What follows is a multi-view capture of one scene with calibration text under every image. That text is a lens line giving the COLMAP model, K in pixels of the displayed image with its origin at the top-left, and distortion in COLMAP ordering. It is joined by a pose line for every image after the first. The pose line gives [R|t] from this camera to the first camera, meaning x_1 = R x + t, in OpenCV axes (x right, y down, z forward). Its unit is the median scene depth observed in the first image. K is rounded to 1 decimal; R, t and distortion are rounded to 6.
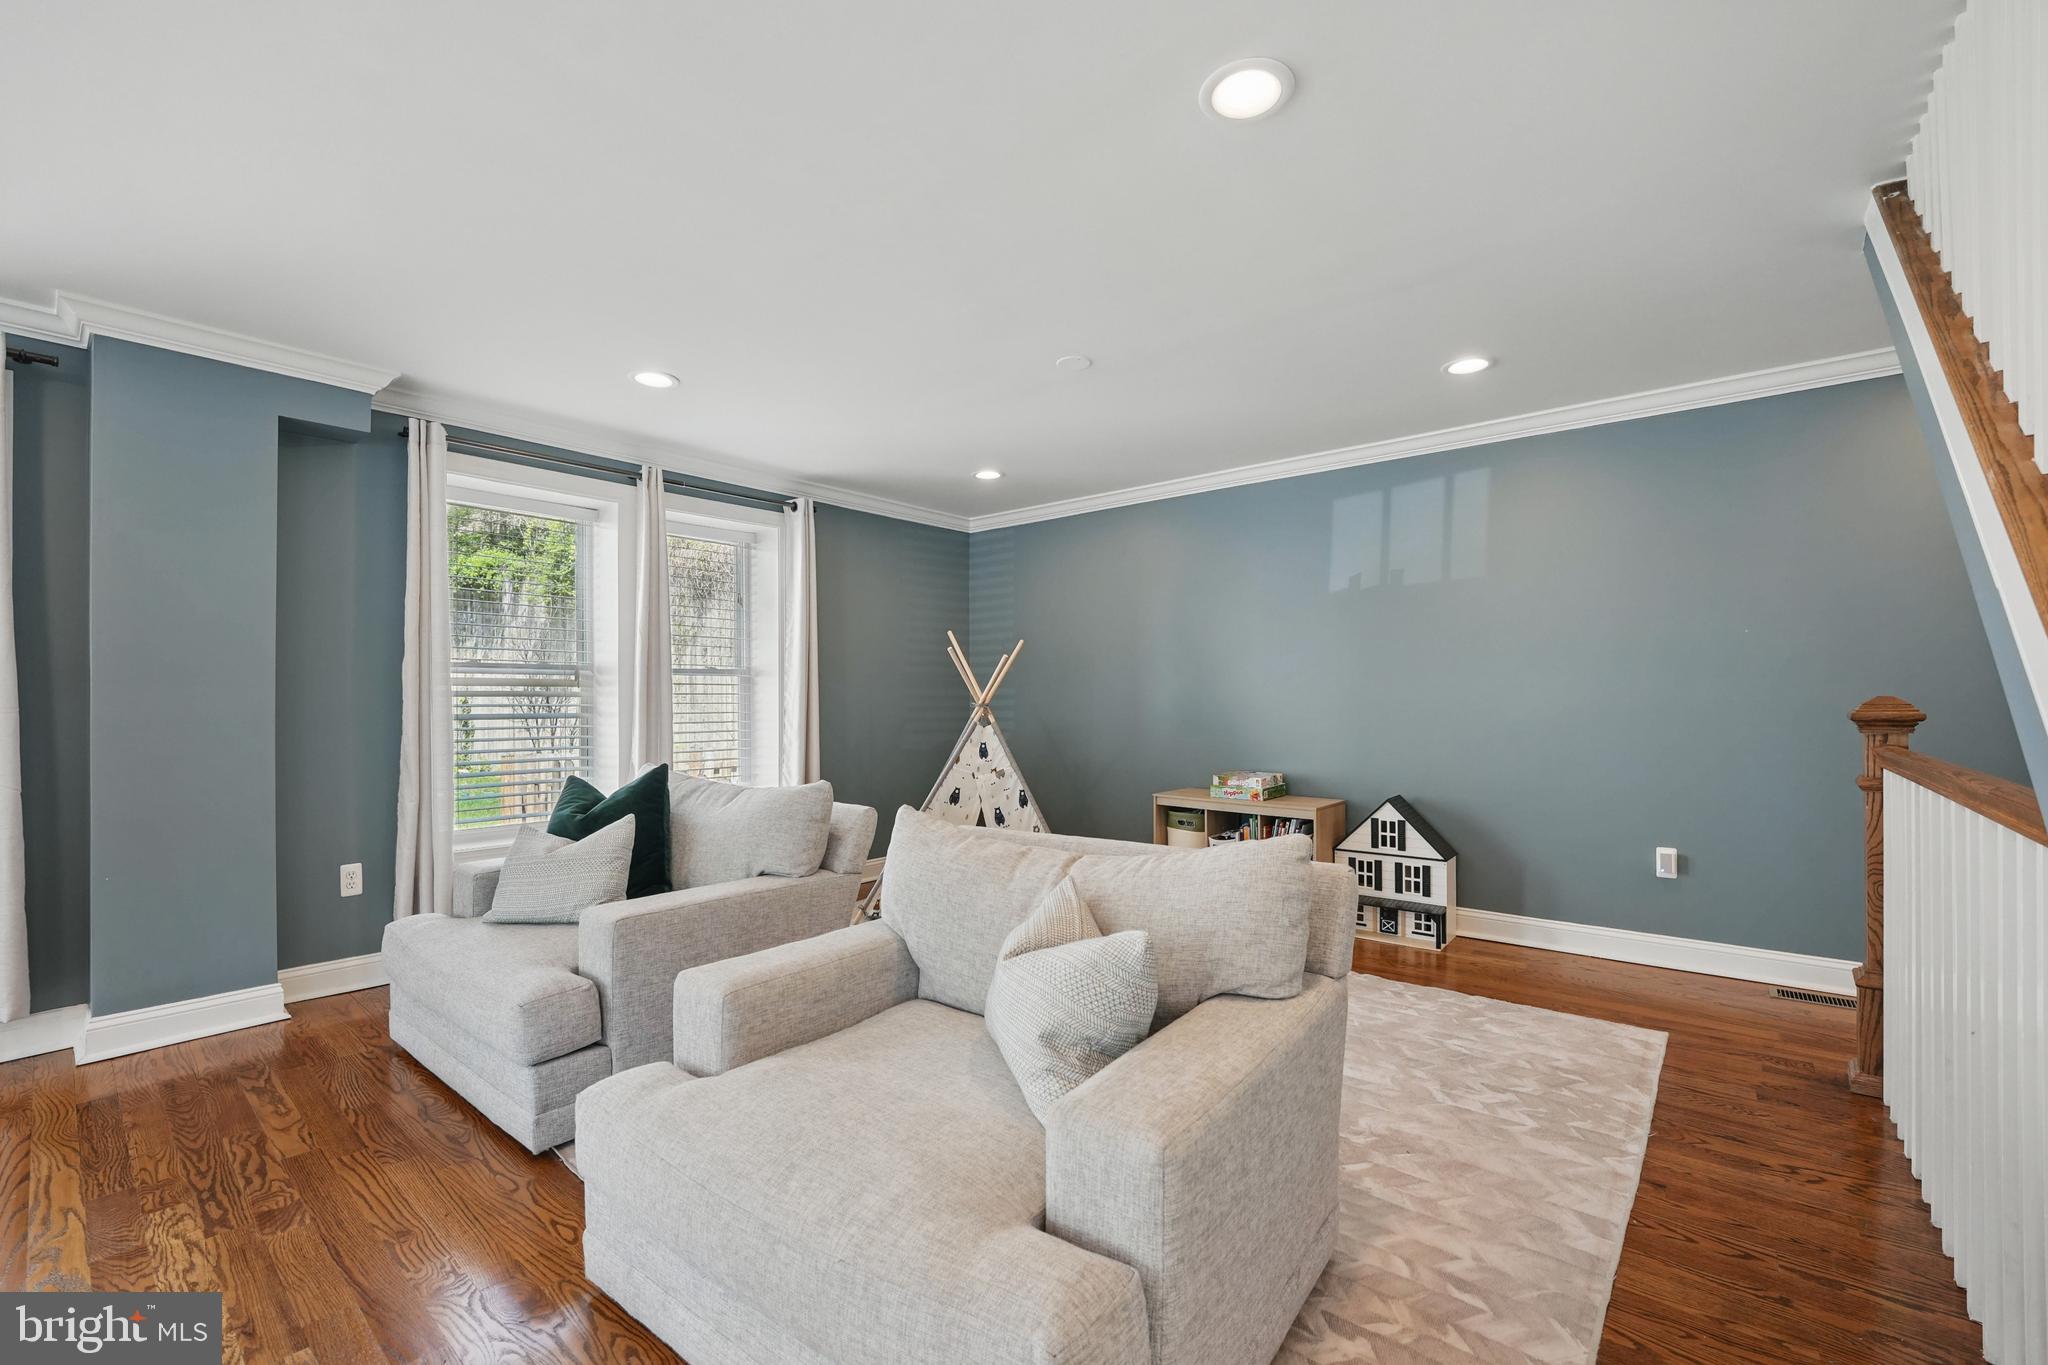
lens RADIAL K [[852.8, 0, 1027.3], [0, 852.8, 680.9], [0, 0, 1]] dist [-0.030111, 0.003886]
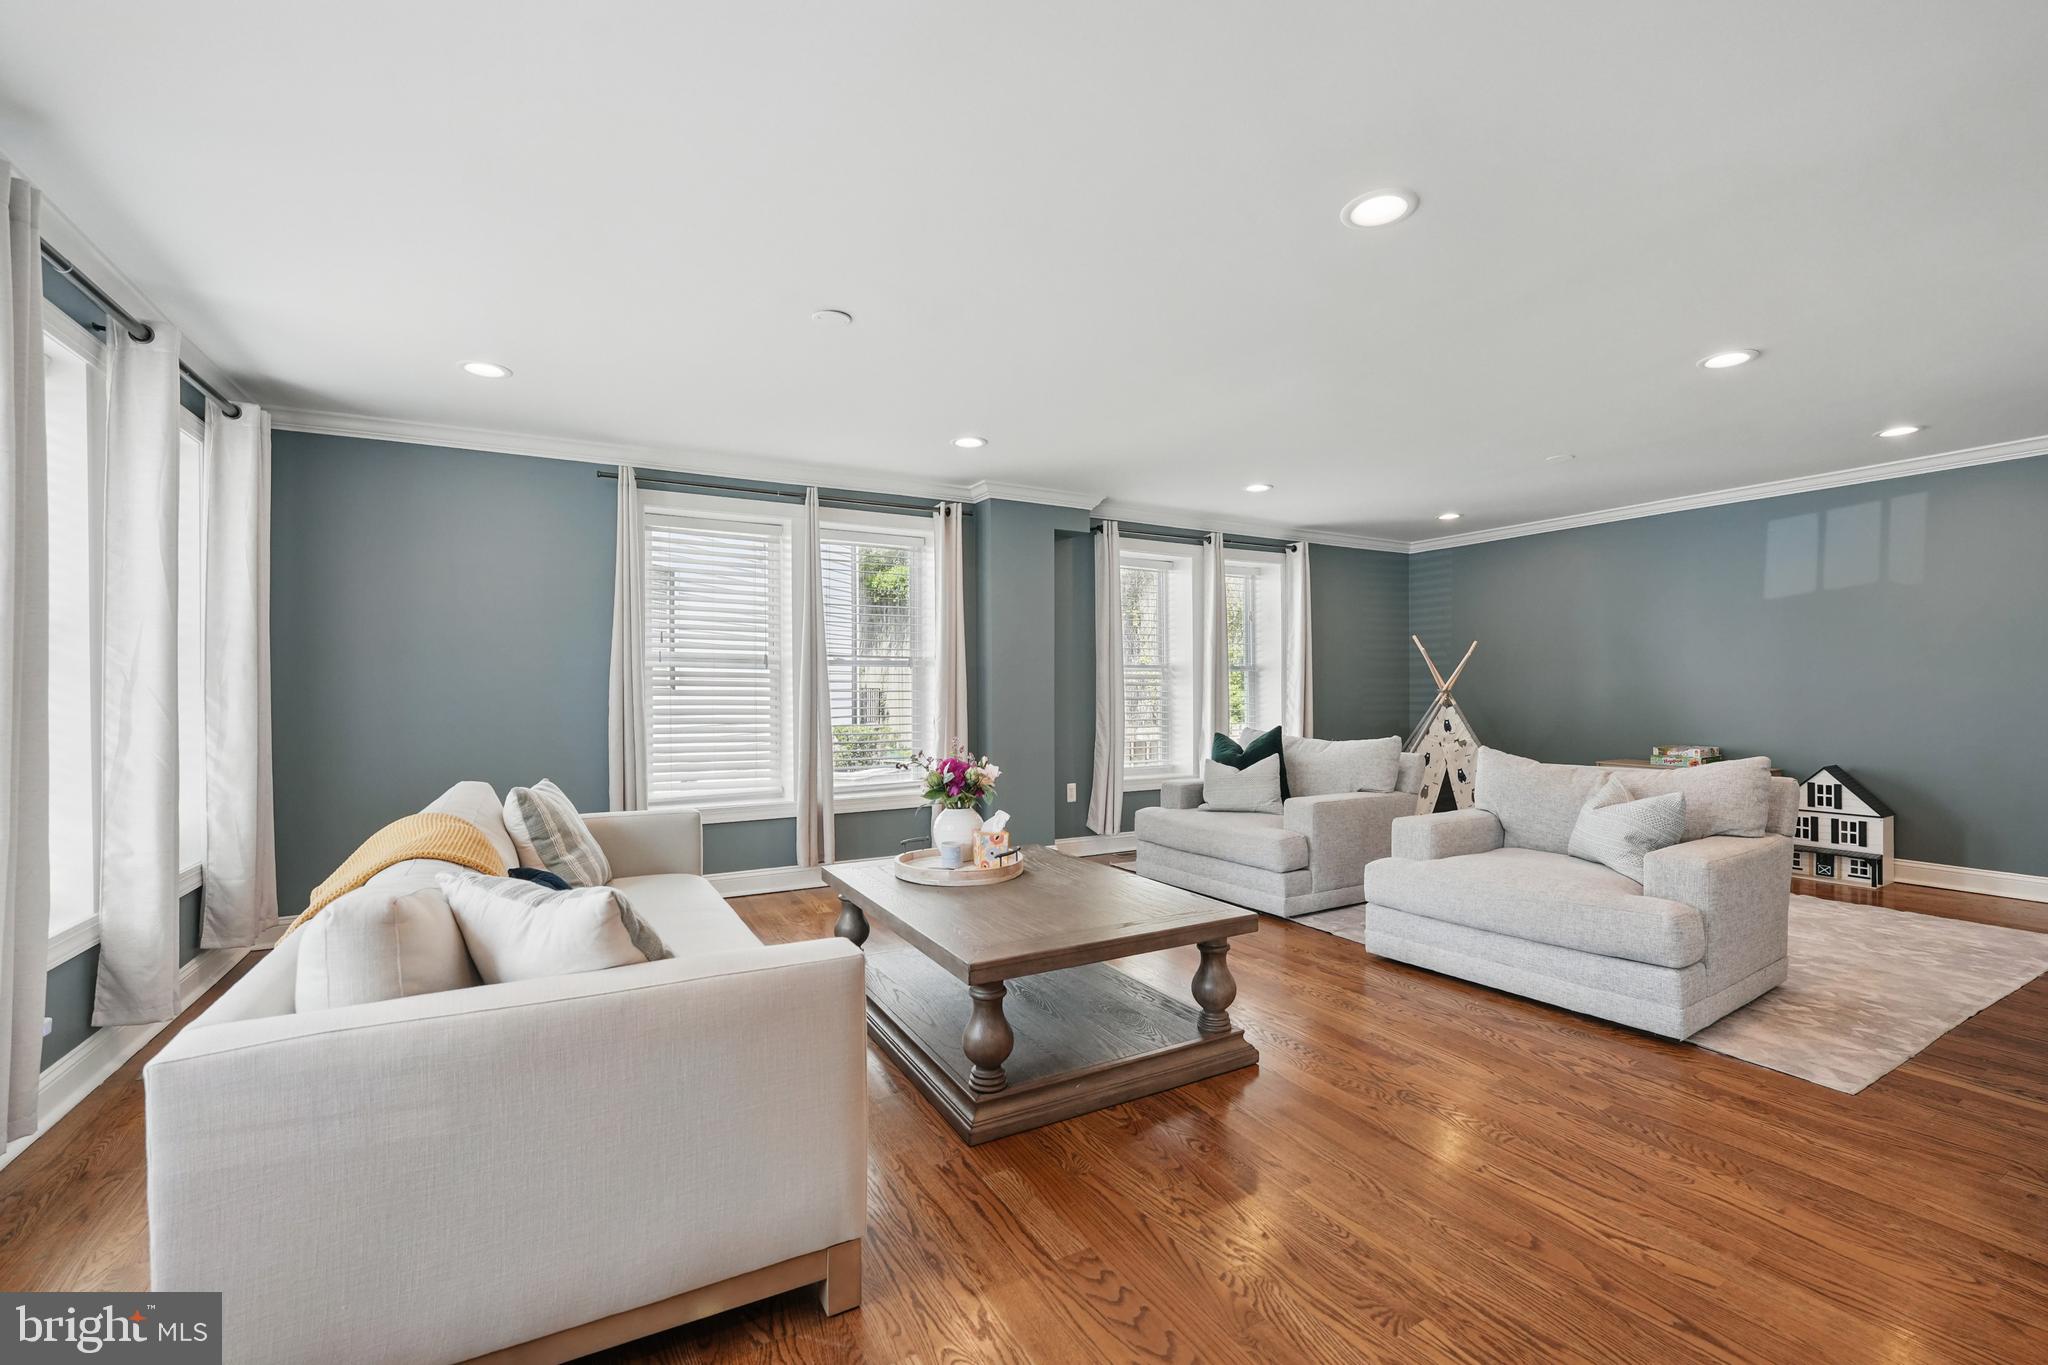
lens RADIAL K [[852.8, 0, 1027.3], [0, 852.8, 680.9], [0, 0, 1]] dist [-0.030111, 0.003886]
pose [[0.933704, -0.003746, -0.358027, -0.227253], [0.007727, 0.999923, 0.009691, -0.006990], [0.357964, -0.011816, 0.933661, -0.552453]]
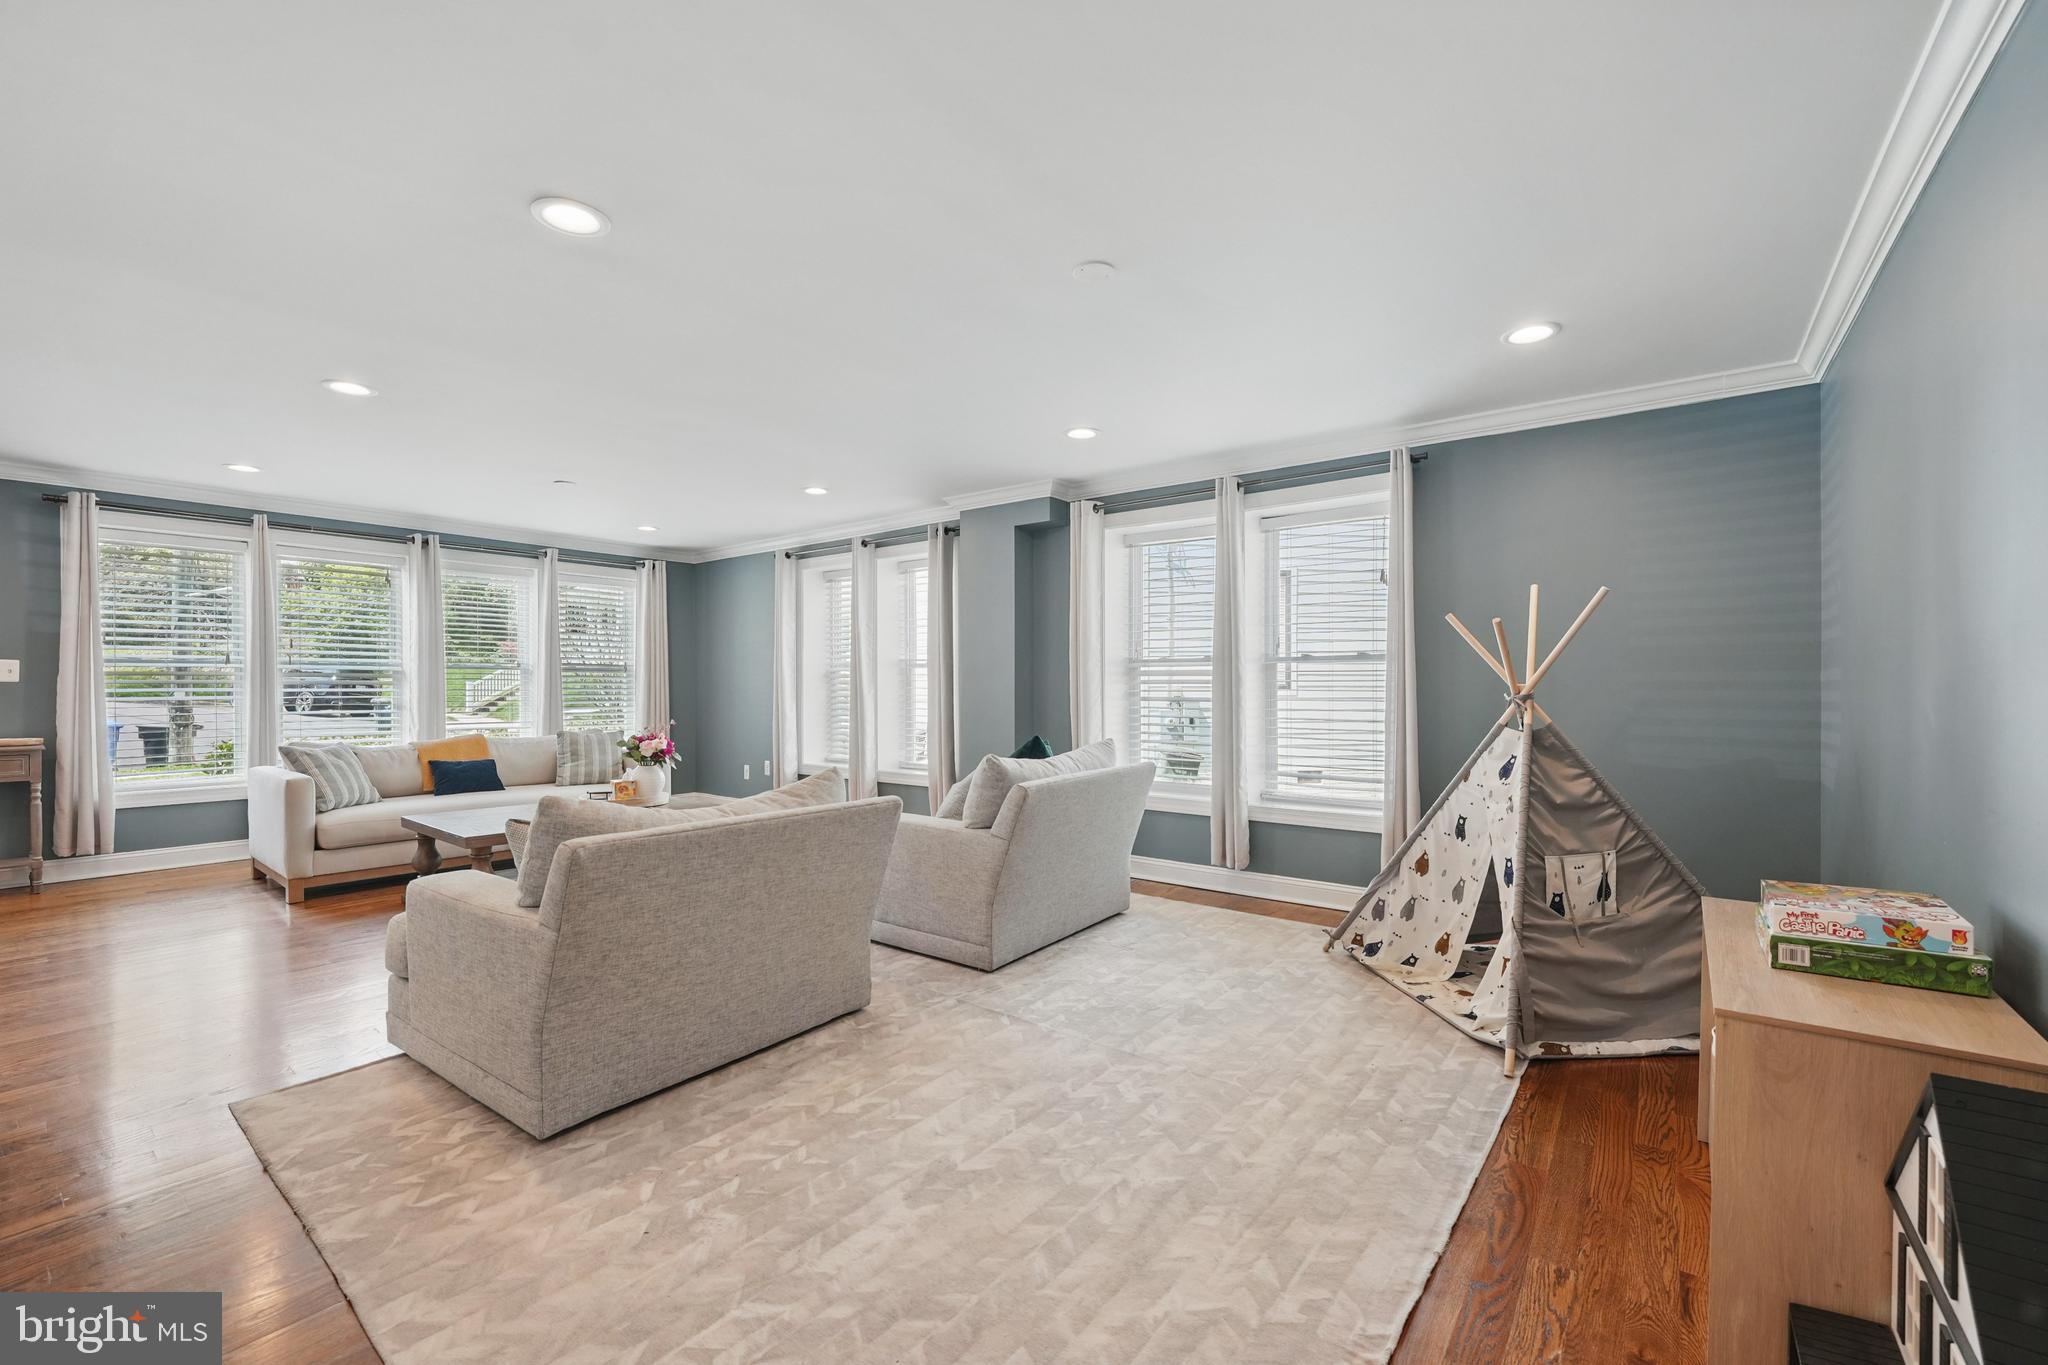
lens RADIAL K [[836.8, 0, 1017.3], [0, 836.8, 693.2], [0, 0, 1]] dist [-0.027410, 0.000311]
pose [[0.034146, 0.014445, -0.999312, 0.672983], [0.019291, 0.999700, 0.015110, 0.008602], [0.999231, -0.019794, 0.033857, 0.711692]]
